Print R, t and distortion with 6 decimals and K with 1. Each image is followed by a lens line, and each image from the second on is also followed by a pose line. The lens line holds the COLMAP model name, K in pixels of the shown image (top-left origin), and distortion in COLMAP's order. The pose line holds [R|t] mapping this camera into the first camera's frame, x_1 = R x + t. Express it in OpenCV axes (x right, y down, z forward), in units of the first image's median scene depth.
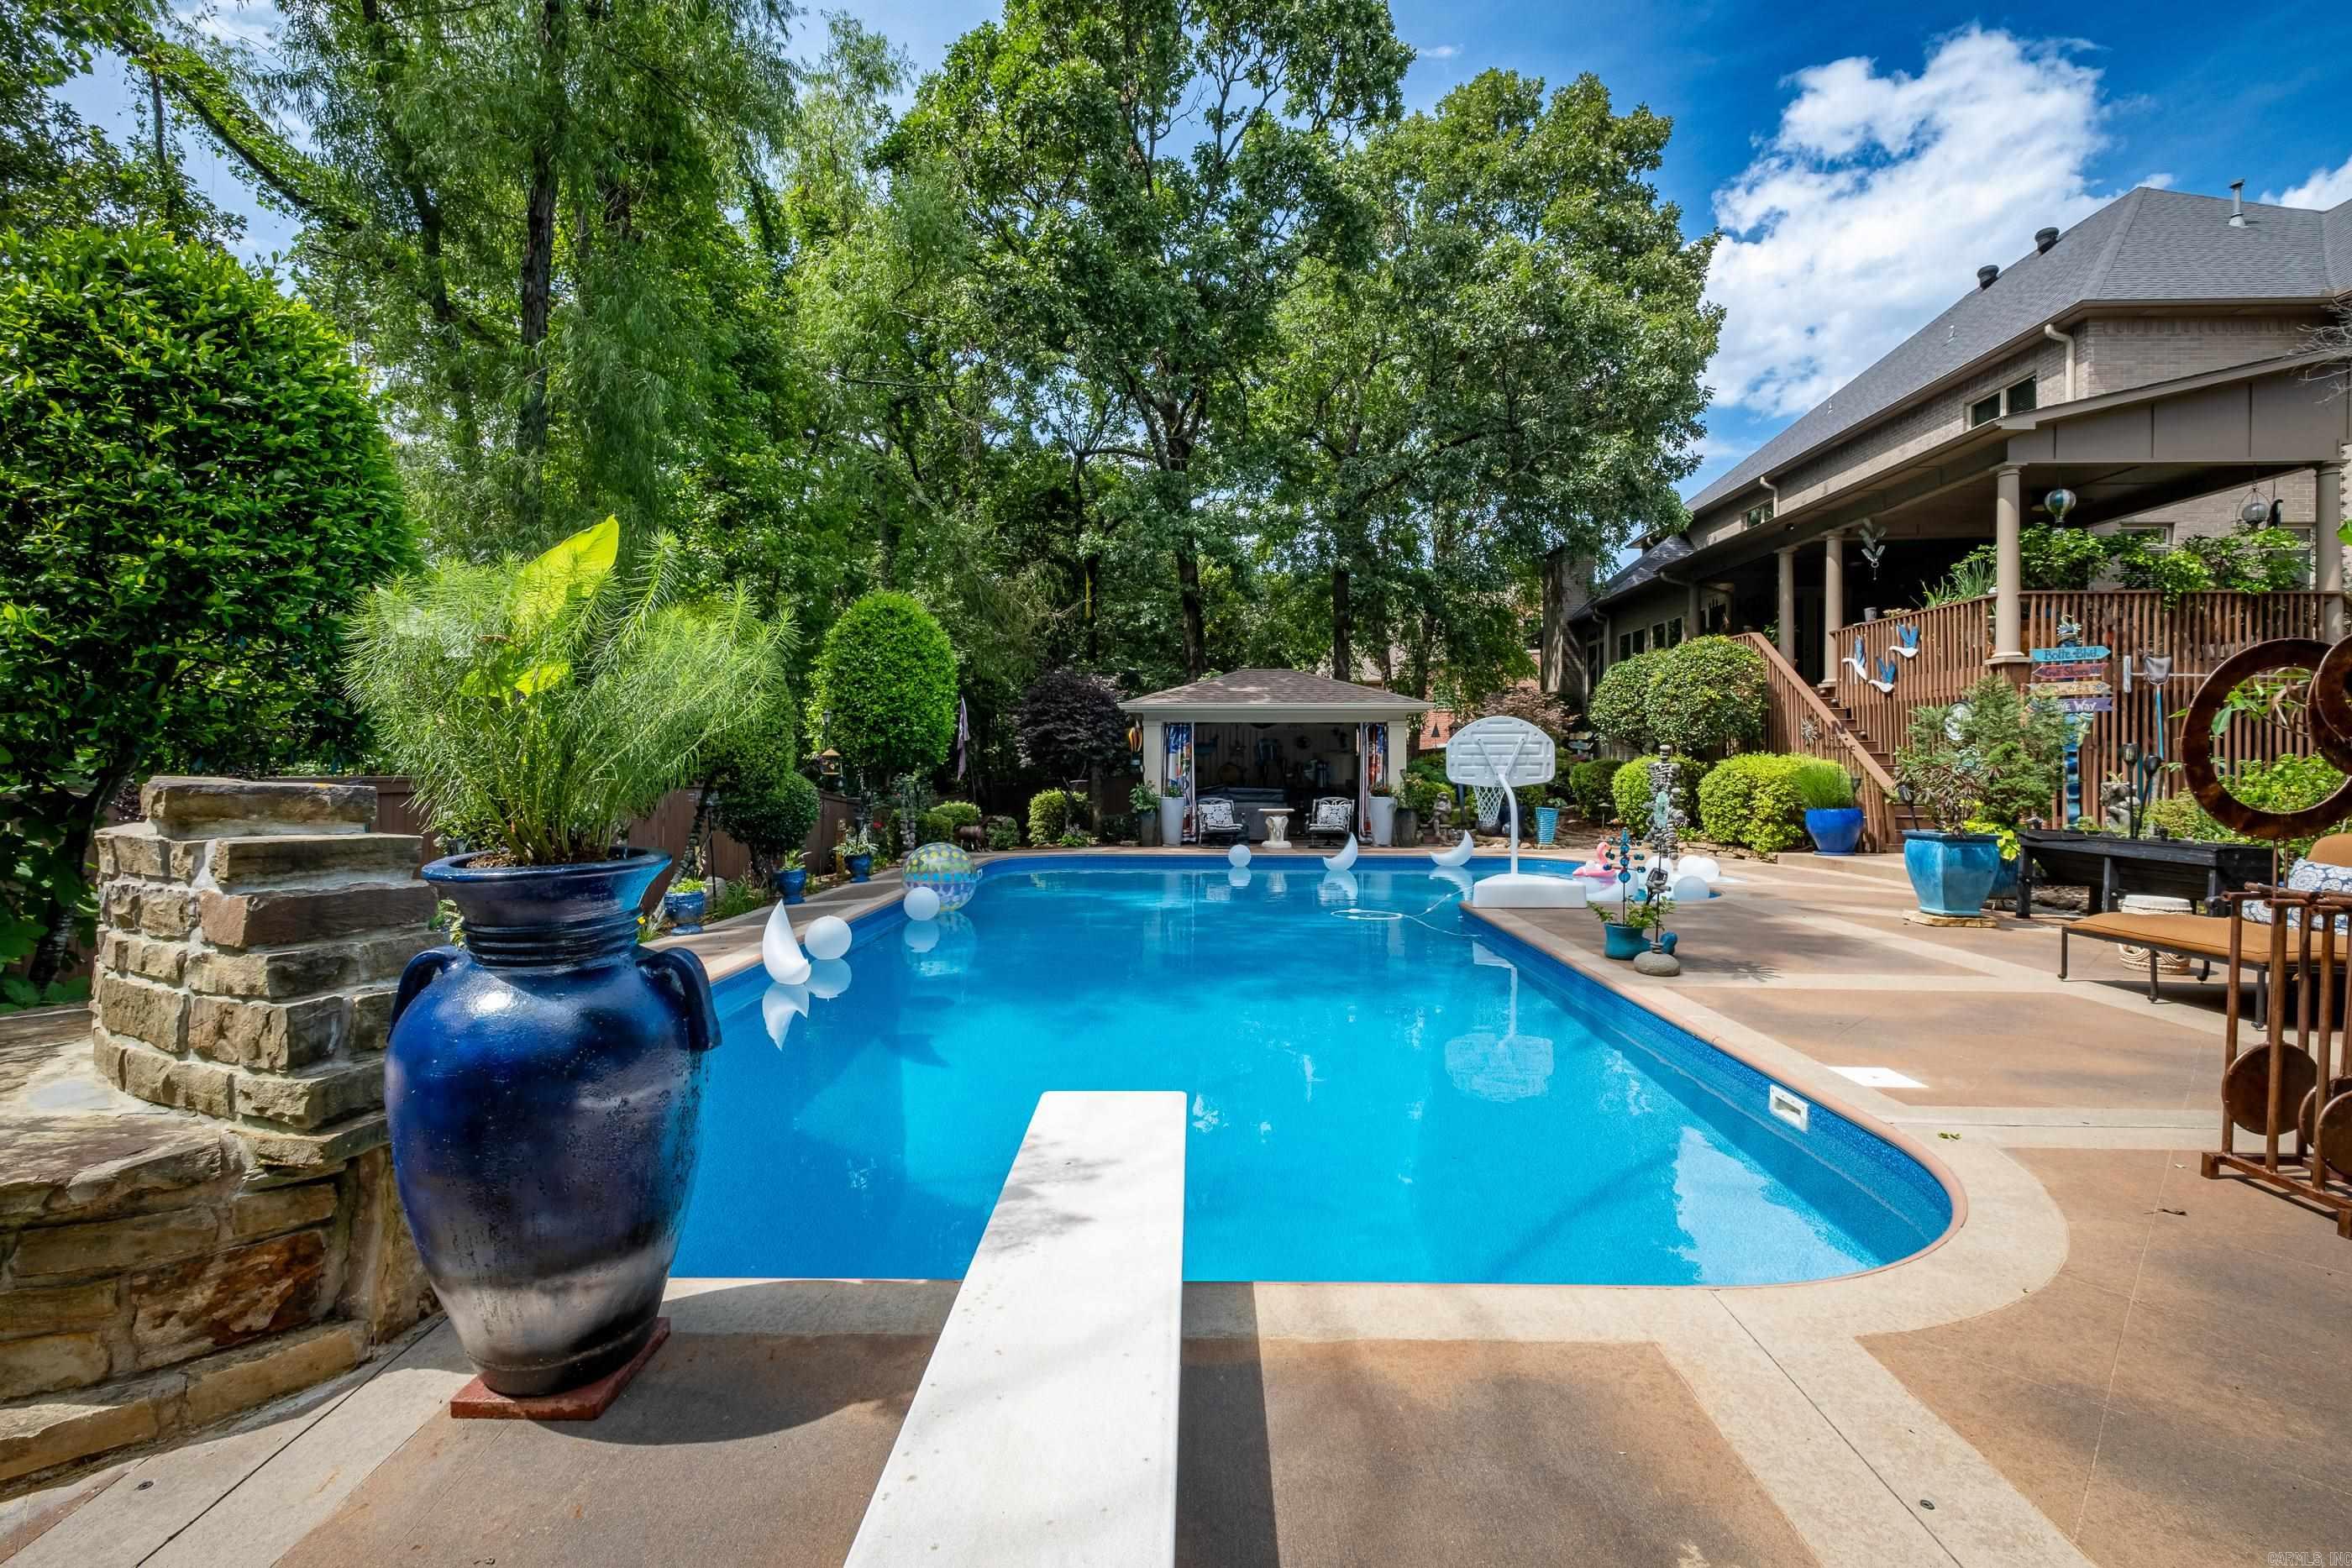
lens RADIAL K [[1045.7, 0, 1172.1], [0, 1045.7, 769.0], [0, 0, 1]] dist [-0.000705, -0.000422]
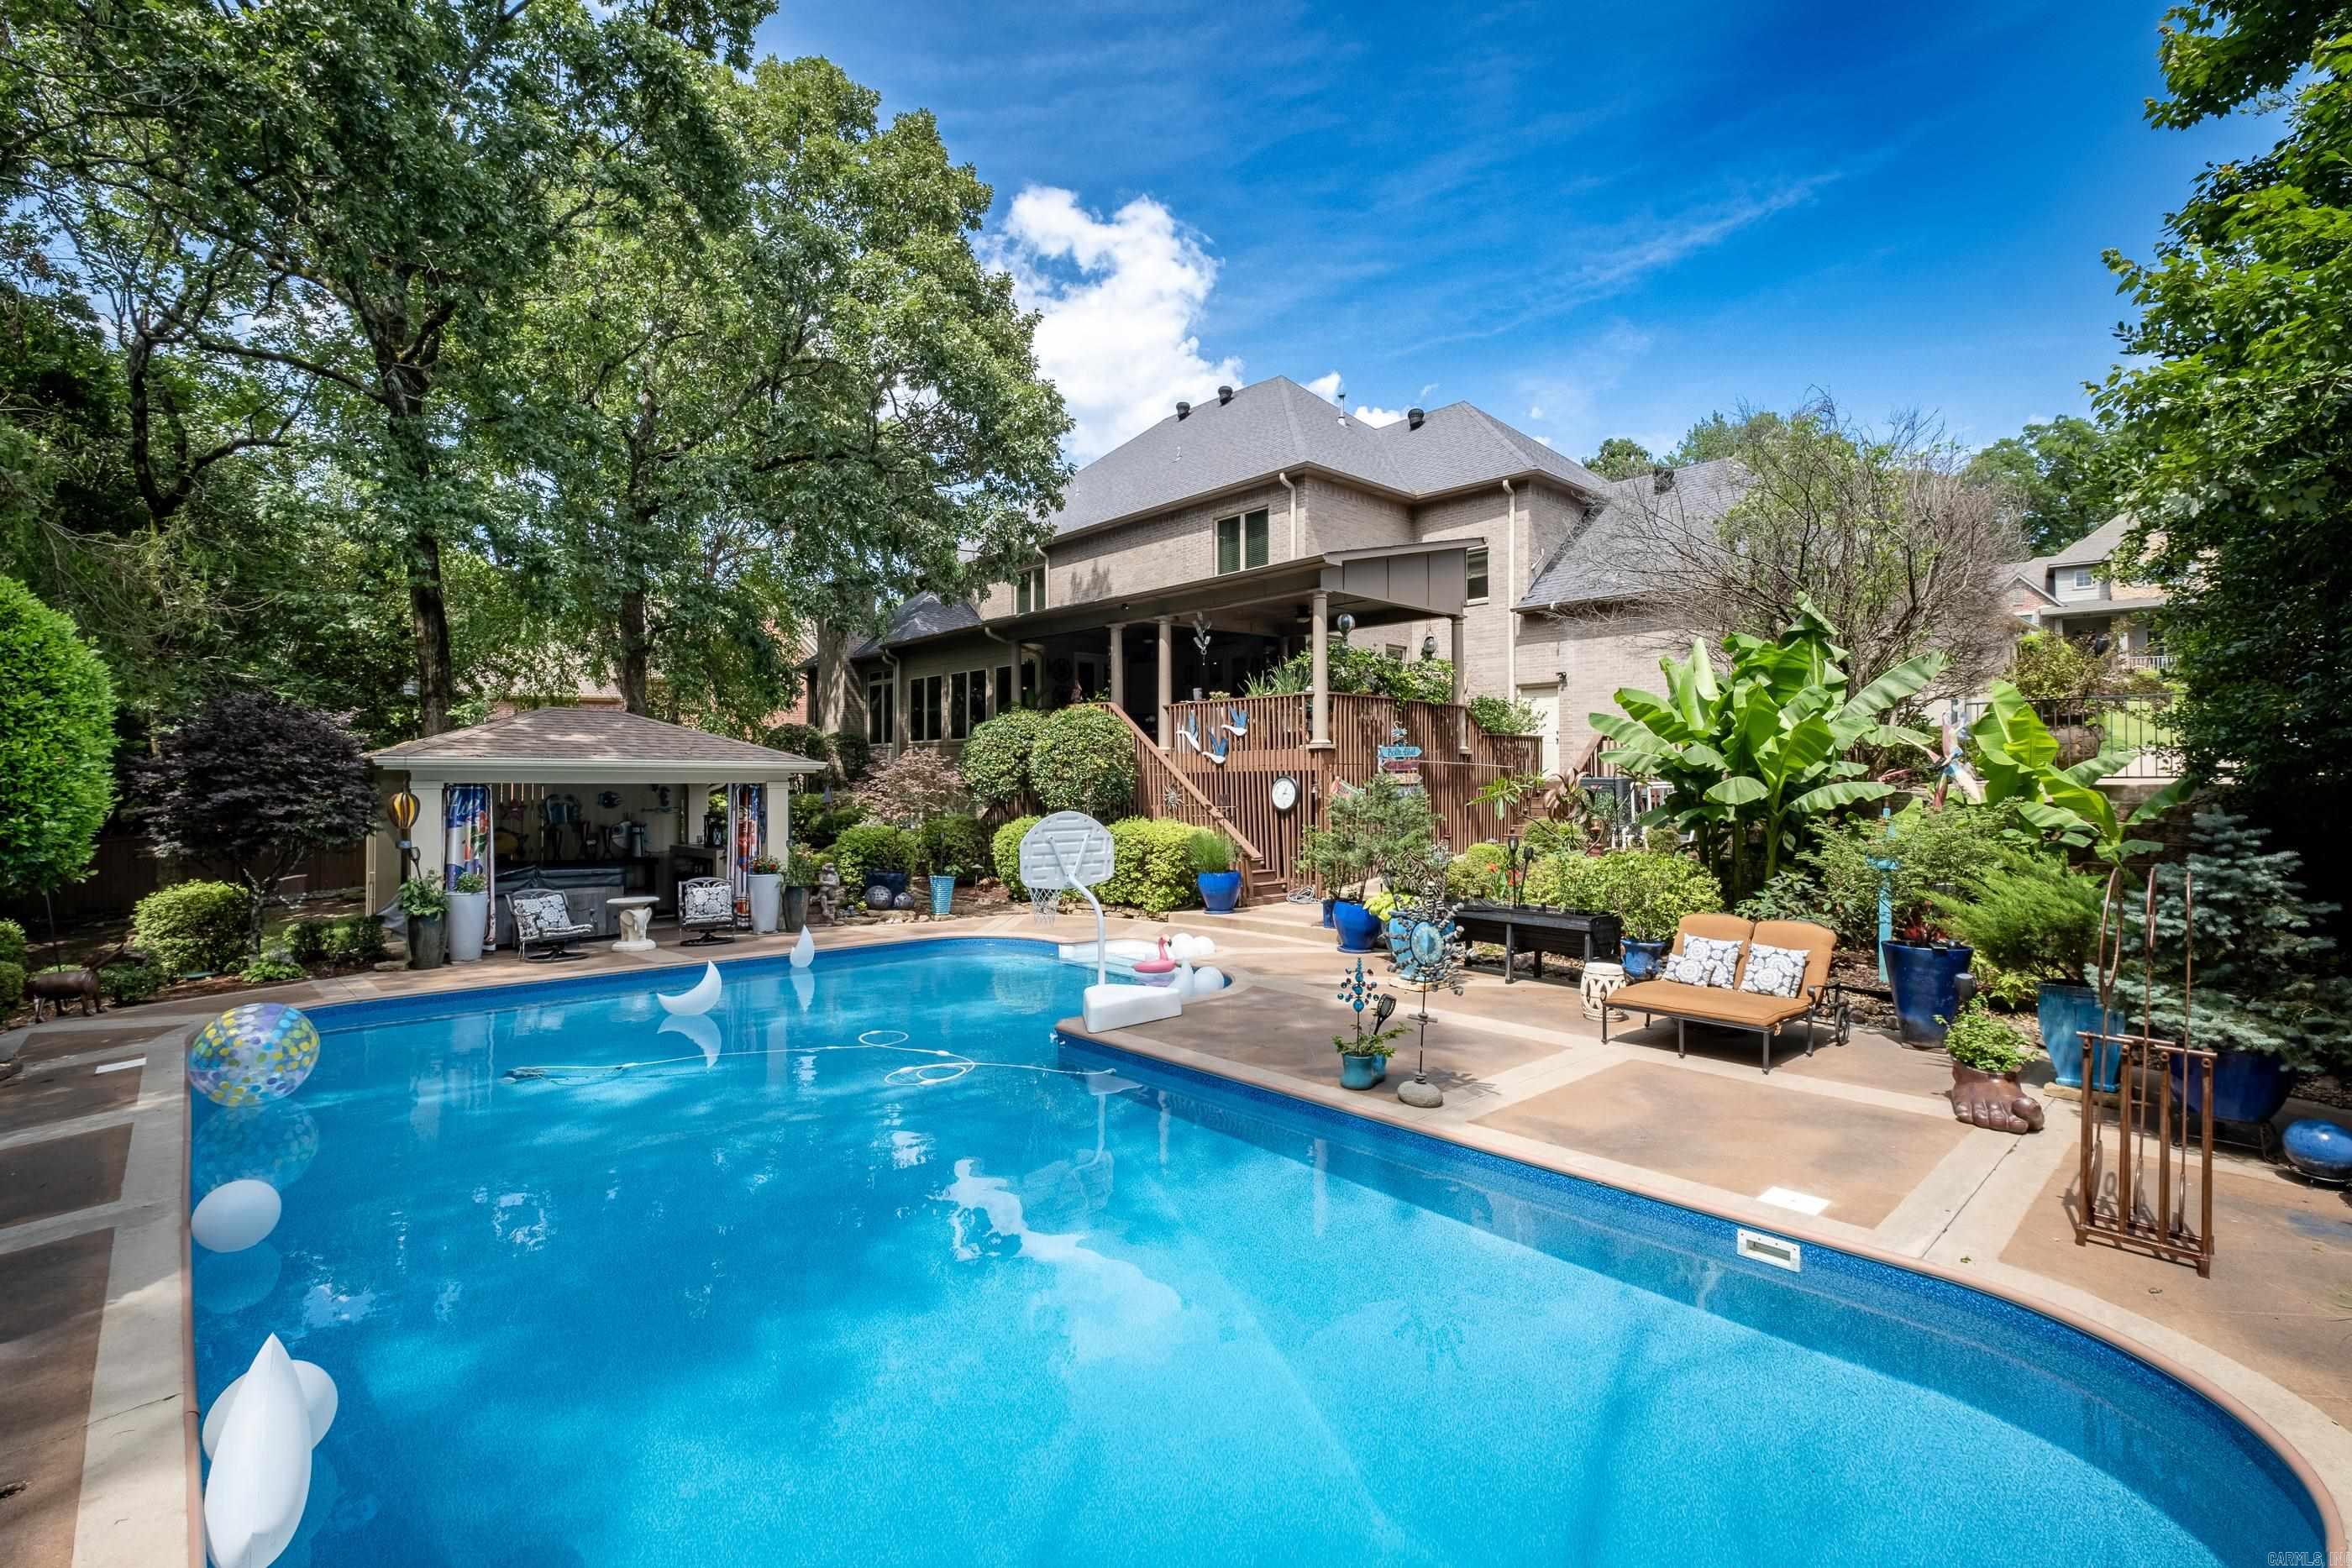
lens RADIAL K [[1068.5, 0, 1190.9], [0, 1068.5, 782.5], [0, 0, 1]] dist [-0.019310, -0.000332]
pose [[0.700119, -0.001216, 0.714026, -0.181480], [0.001901, 0.999998, -0.000161, -0.049525], [-0.714024, 0.001470, 0.700120, 0.177557]]
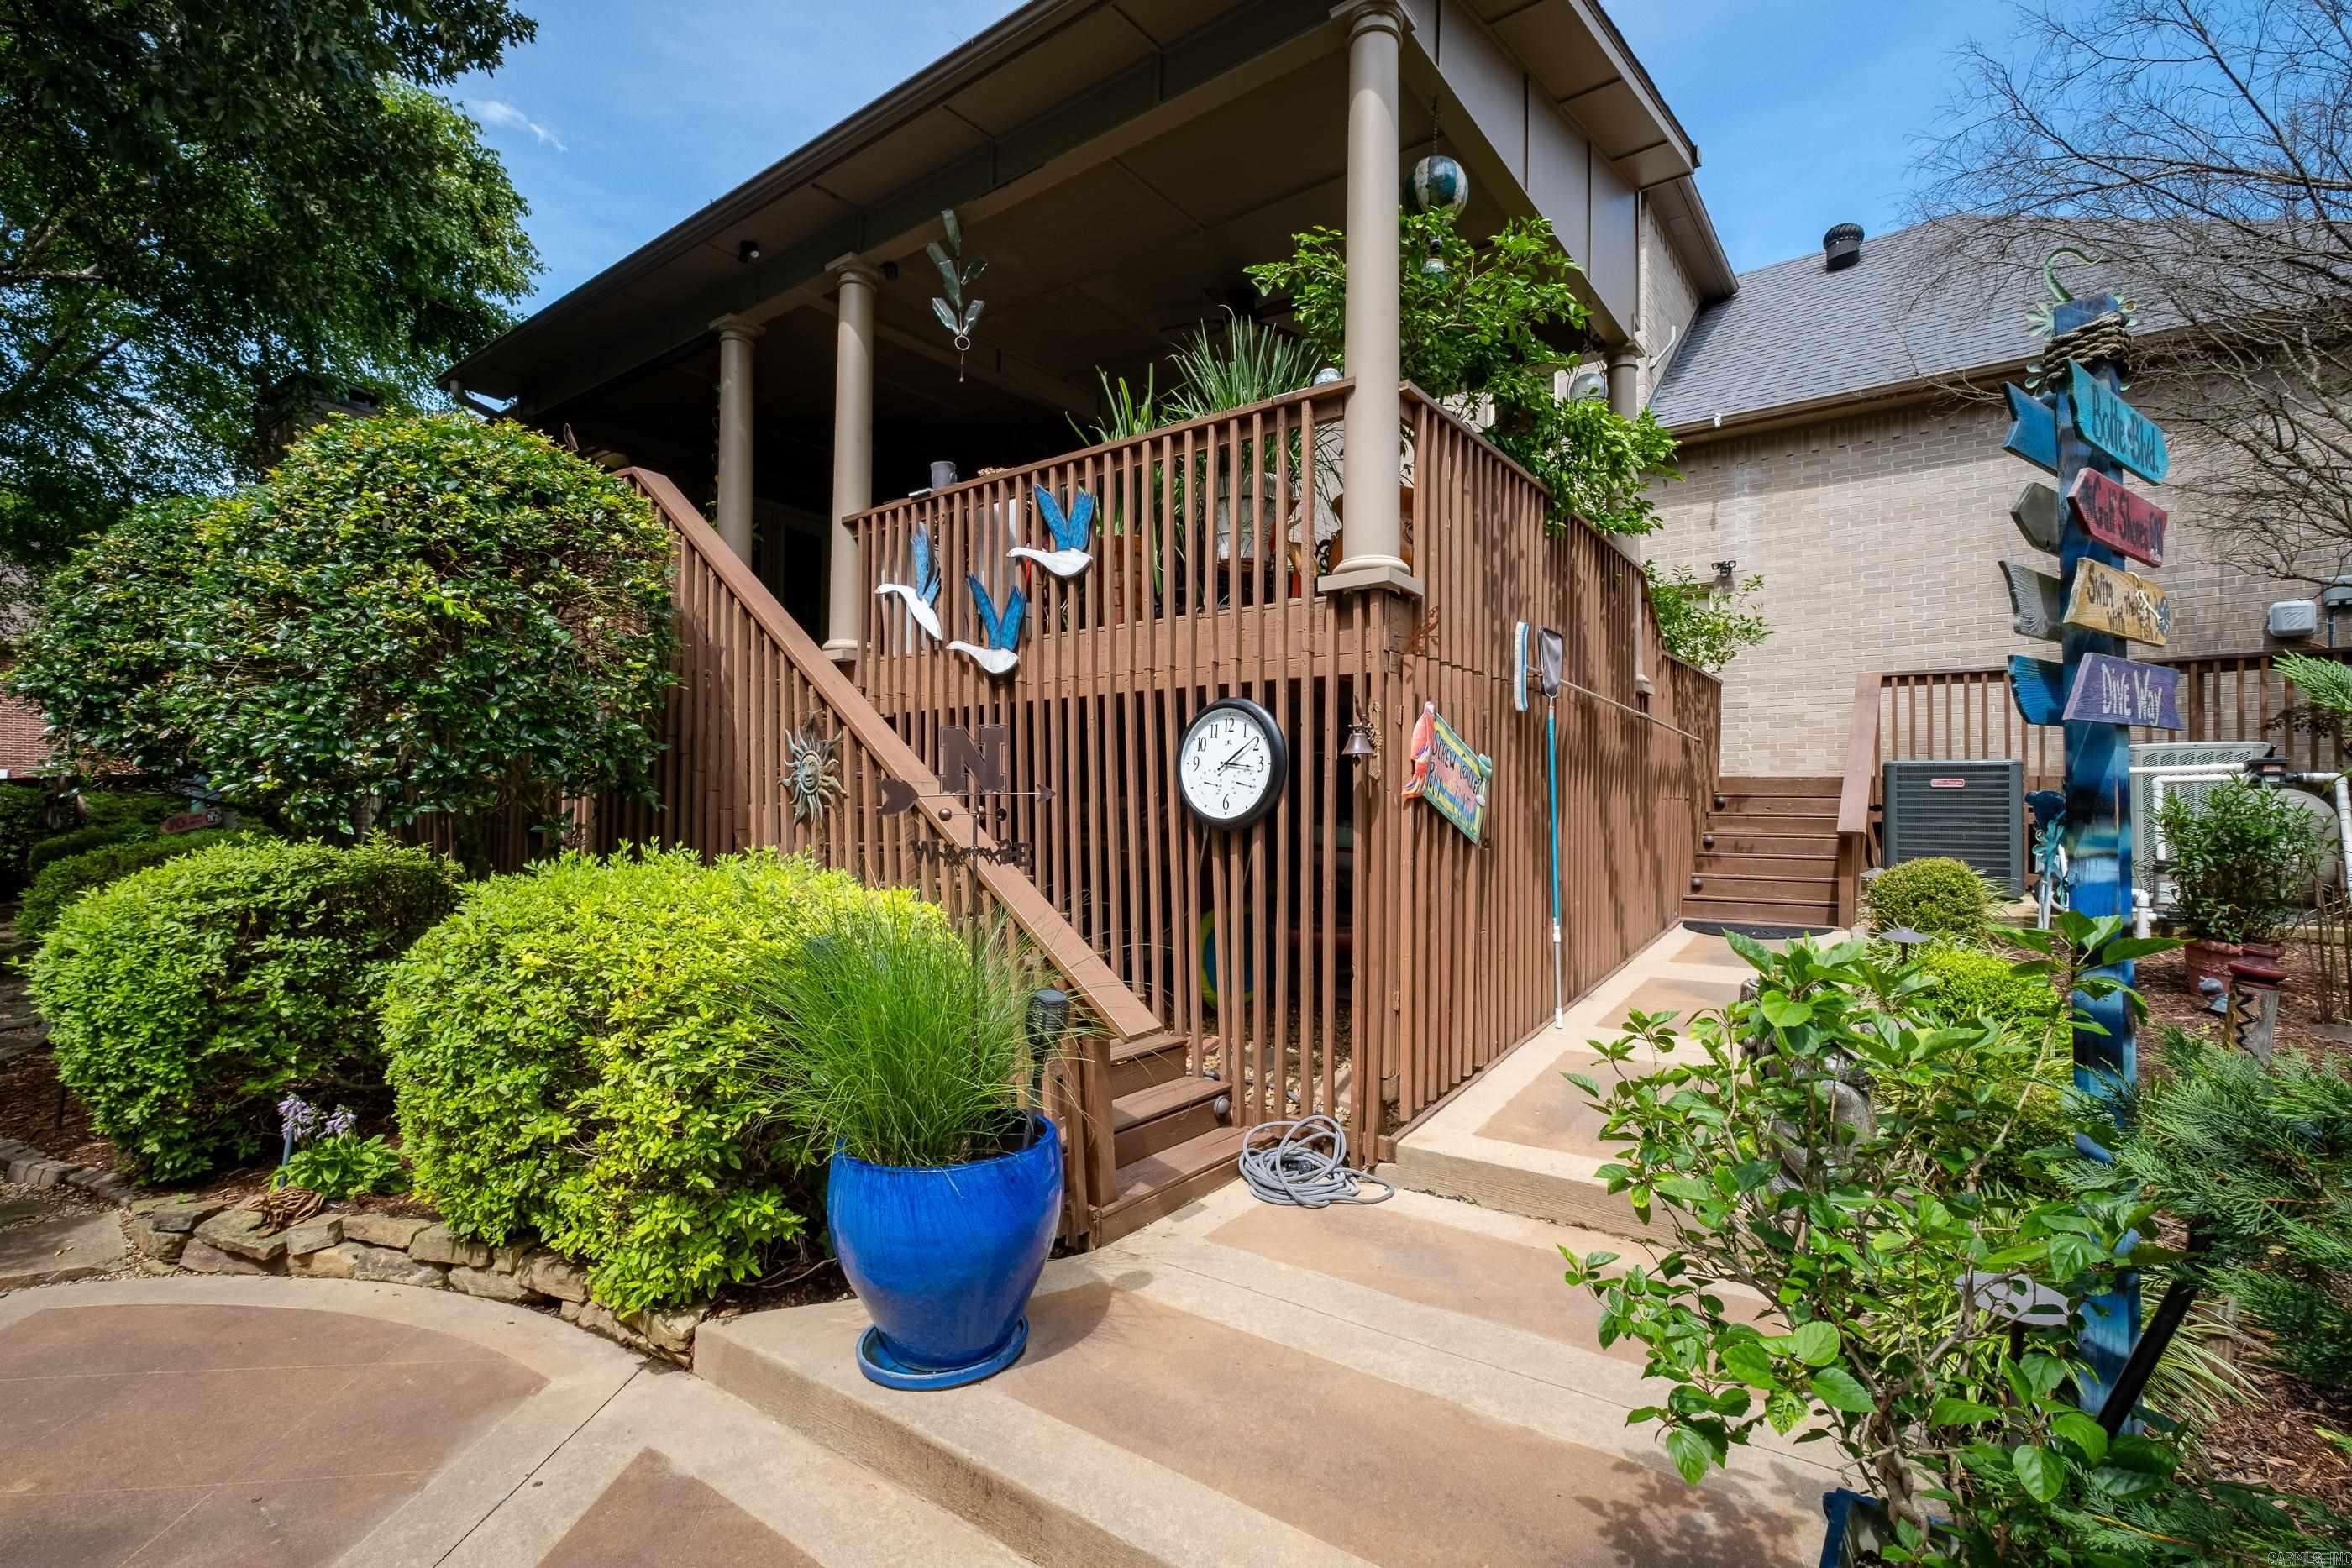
lens RADIAL K [[1037.4, 0, 1188.0], [0, 1037.4, 791.5], [0, 0, 1]] dist [0.000378, -0.000061]
pose [[0.576000, 0.026261, 0.817028, 0.408745], [-0.010868, 0.999642, -0.024469, -0.023583], [-0.817377, 0.005214, 0.576079, 0.704369]]
